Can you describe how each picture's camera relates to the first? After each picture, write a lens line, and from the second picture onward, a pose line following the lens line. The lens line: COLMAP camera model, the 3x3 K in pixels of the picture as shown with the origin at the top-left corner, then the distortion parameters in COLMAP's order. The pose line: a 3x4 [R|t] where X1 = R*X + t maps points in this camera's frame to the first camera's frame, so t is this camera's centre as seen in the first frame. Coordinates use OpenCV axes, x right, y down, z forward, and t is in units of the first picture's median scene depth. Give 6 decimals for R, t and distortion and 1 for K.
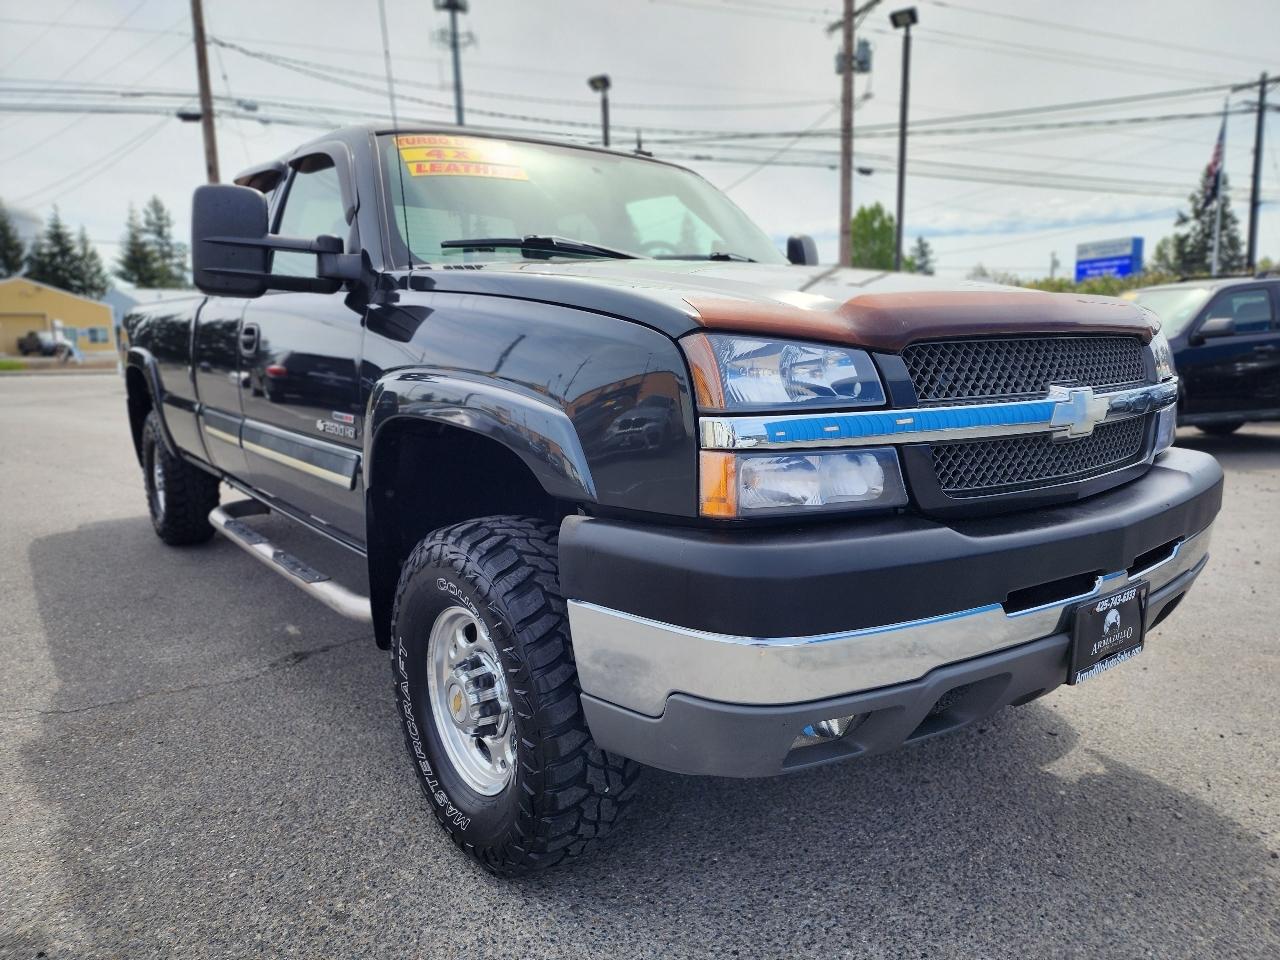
lens RADIAL K [[862.3, 0, 642.4], [0, 862.3, 480.3], [0, 0, 1]] dist [0.089001, -0.075063]
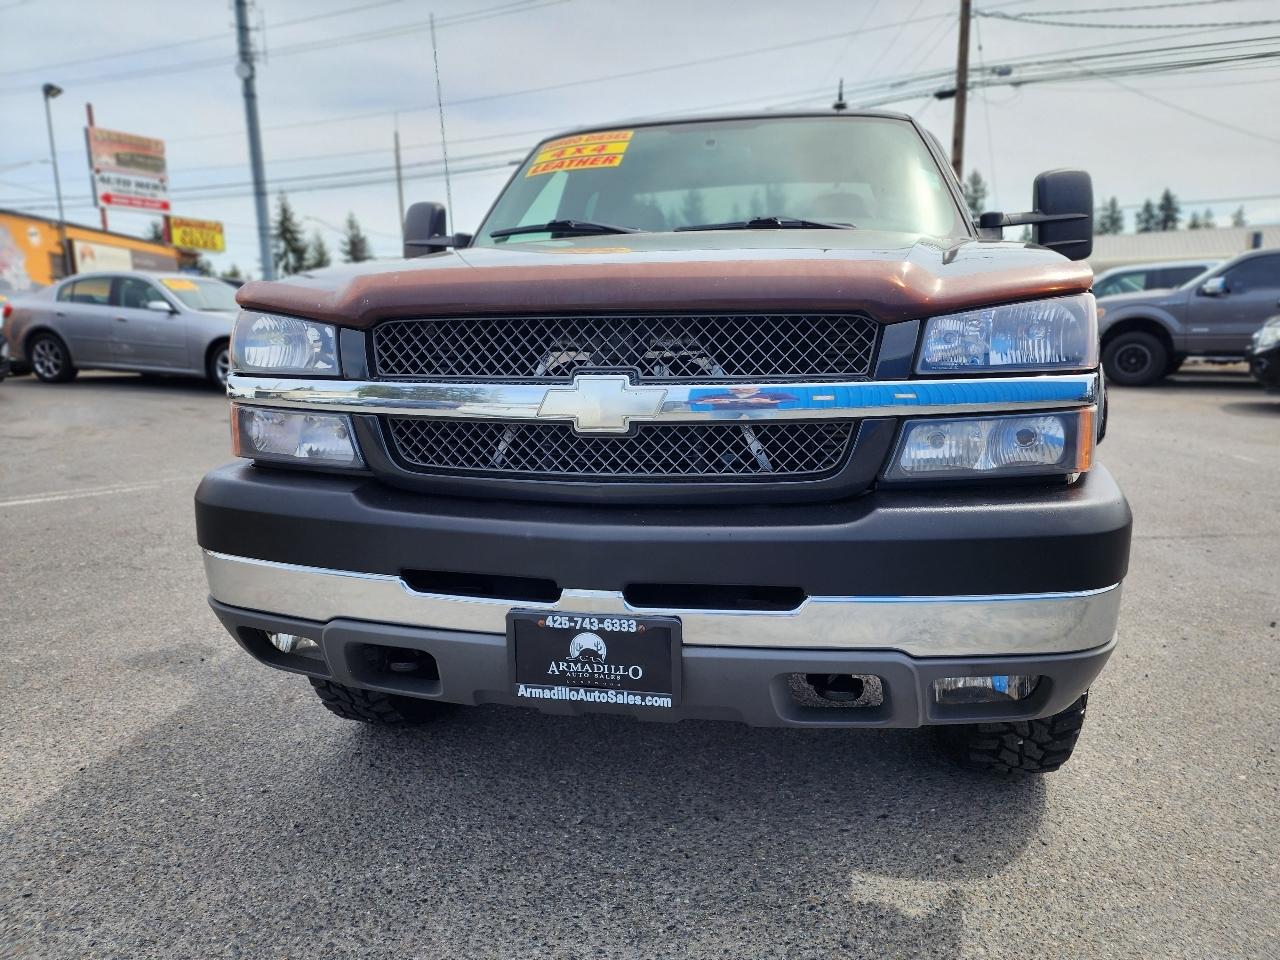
lens RADIAL K [[862.3, 0, 642.4], [0, 862.3, 480.3], [0, 0, 1]] dist [0.089001, -0.075063]
pose [[0.674868, 0.140178, -0.724502, 1.050148], [-0.112703, 0.989853, 0.086536, -0.074446], [0.729281, 0.023253, 0.683819, 0.403310]]
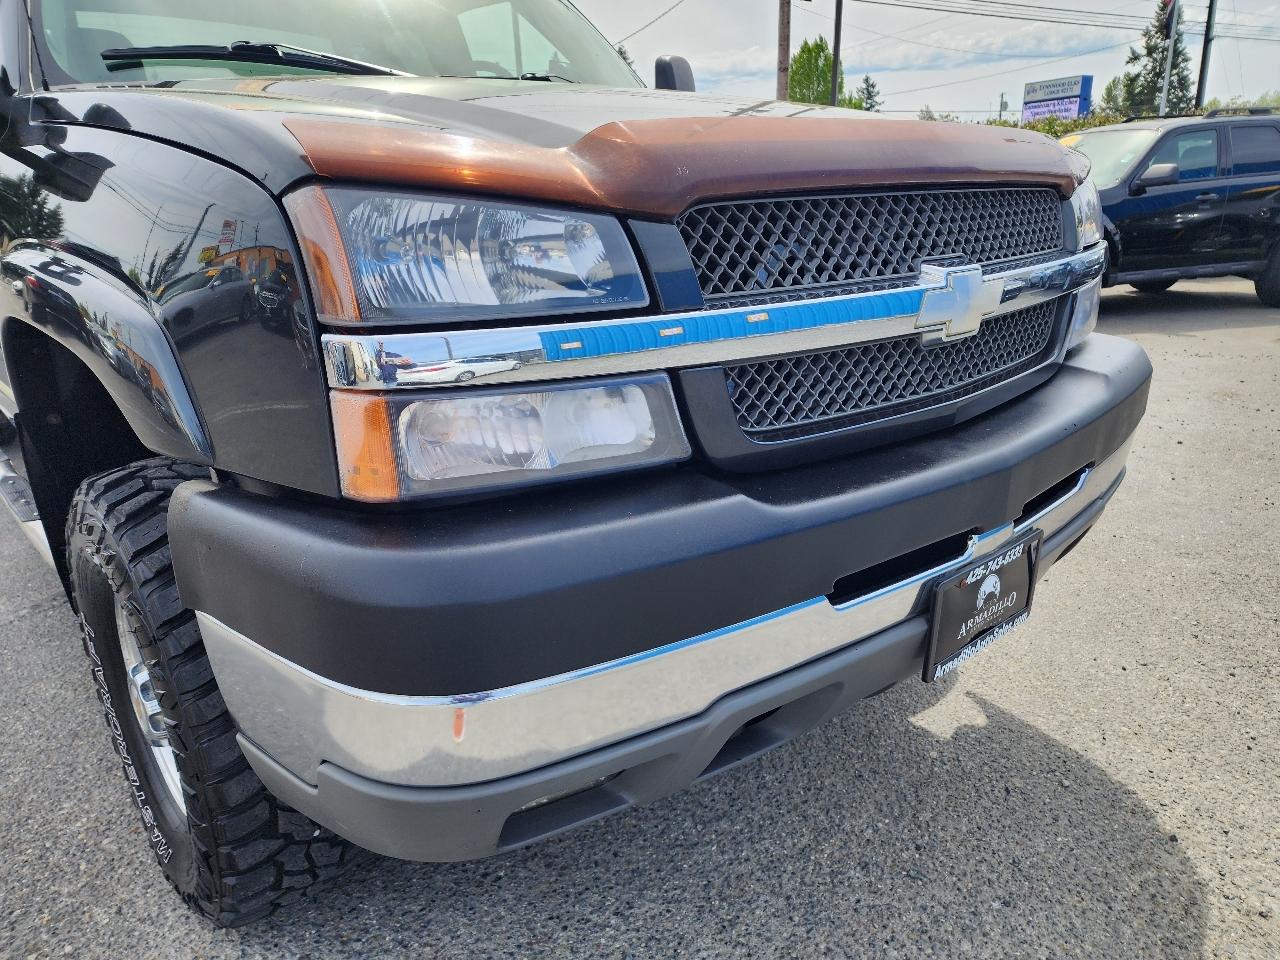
lens RADIAL K [[860.5, 0, 628.4], [0, 860.5, 494.4], [0, 0, 1]] dist [0.080235, -0.069303]
pose [[0.998517, -0.026997, 0.047267, 0.171210], [0.018516, 0.985019, 0.171447, -0.044646], [-0.051187, -0.170318, 0.984059, 0.265244]]
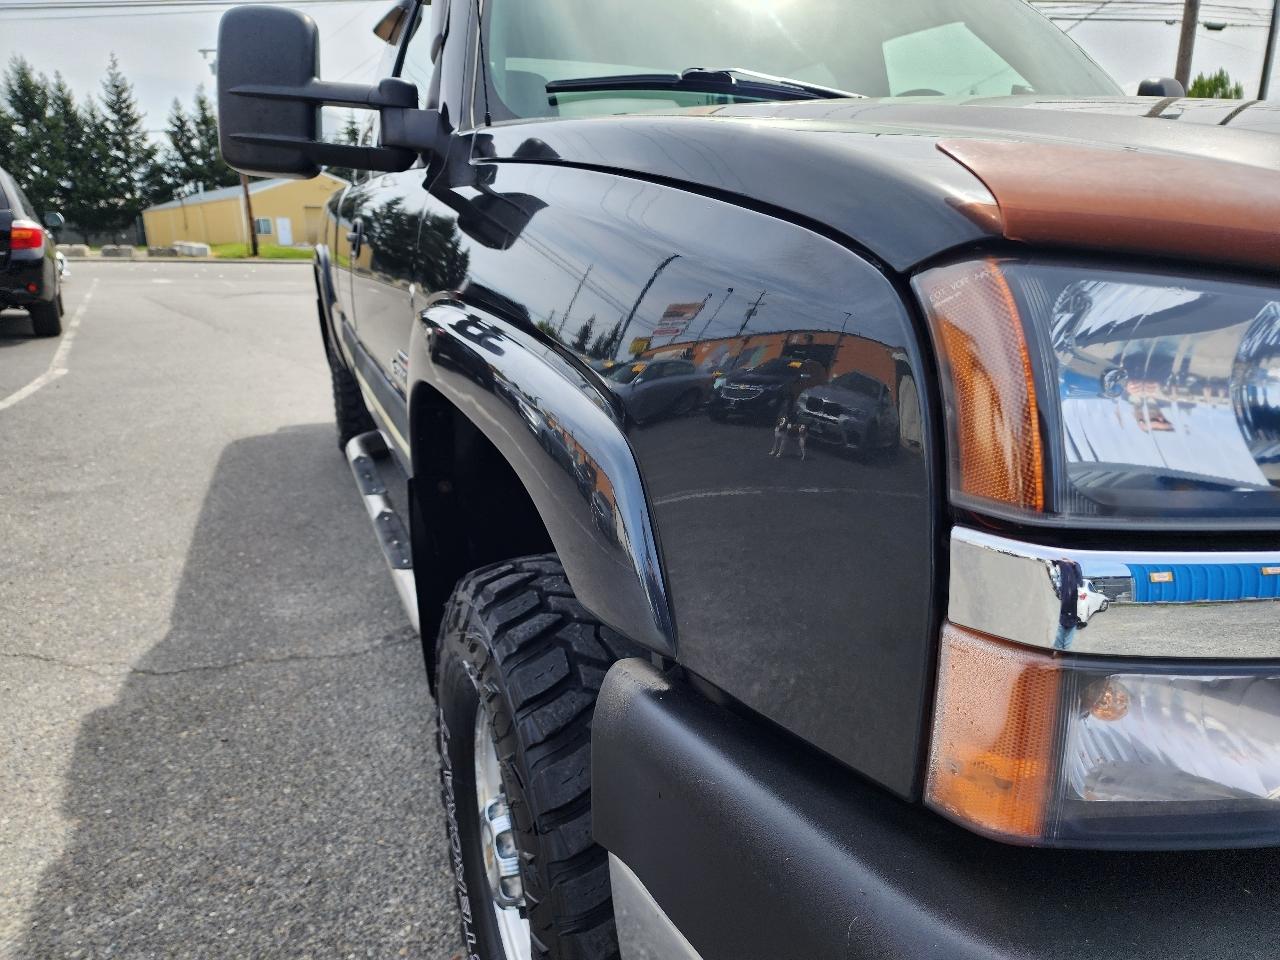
lens RADIAL K [[863.8, 0, 640.3], [0, 863.8, 495.3], [0, 0, 1]] dist [0.072157, -0.066422]
pose [[0.960282, 0.094903, -0.262398, 0.027158], [-0.060441, 0.988804, 0.136435, -0.085237], [0.272408, -0.115156, 0.955266, 0.458605]]
